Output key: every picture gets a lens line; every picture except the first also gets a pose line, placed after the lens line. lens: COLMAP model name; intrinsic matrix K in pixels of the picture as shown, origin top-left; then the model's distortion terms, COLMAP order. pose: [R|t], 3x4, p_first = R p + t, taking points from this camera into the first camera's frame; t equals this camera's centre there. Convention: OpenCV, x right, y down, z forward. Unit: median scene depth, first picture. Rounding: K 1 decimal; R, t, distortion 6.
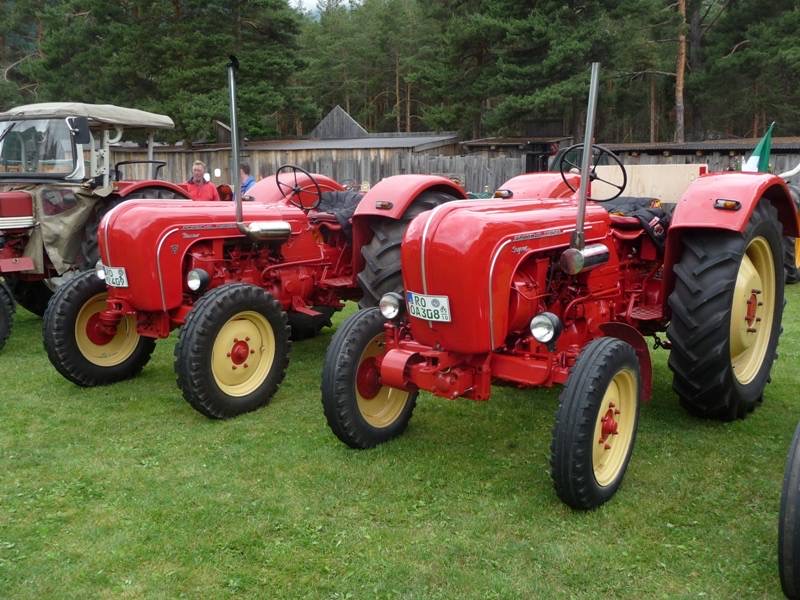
lens RADIAL K [[793.9, 0, 398.8], [0, 793.9, 300.9], [0, 0, 1]] dist [-0.008104, 0.000000]
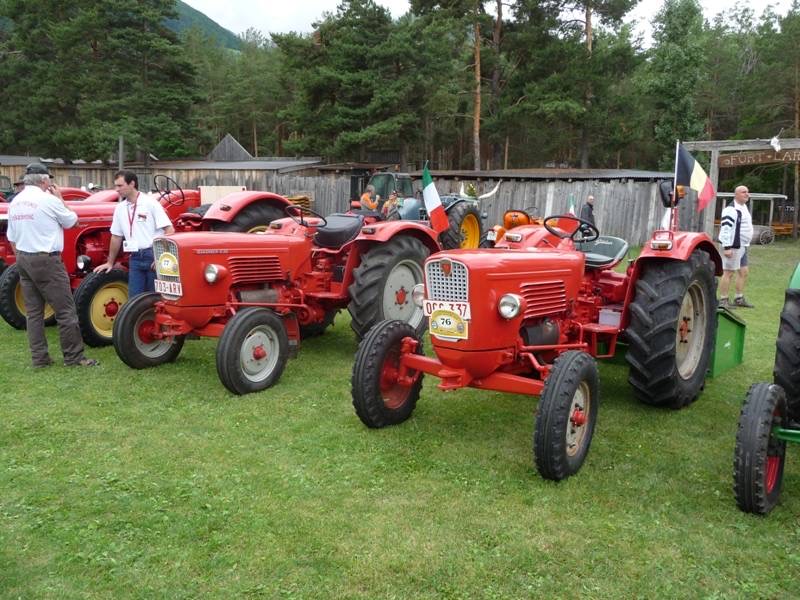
lens RADIAL K [[703.0, 0, 397.2], [0, 703.0, 298.7], [0, 0, 1]] dist [-0.023533, 0.013312]
pose [[0.996572, 0.009092, 0.082226, 0.107956], [-0.008455, 0.999932, -0.008085, 0.017425], [-0.082294, 0.007362, 0.996581, -0.114487]]
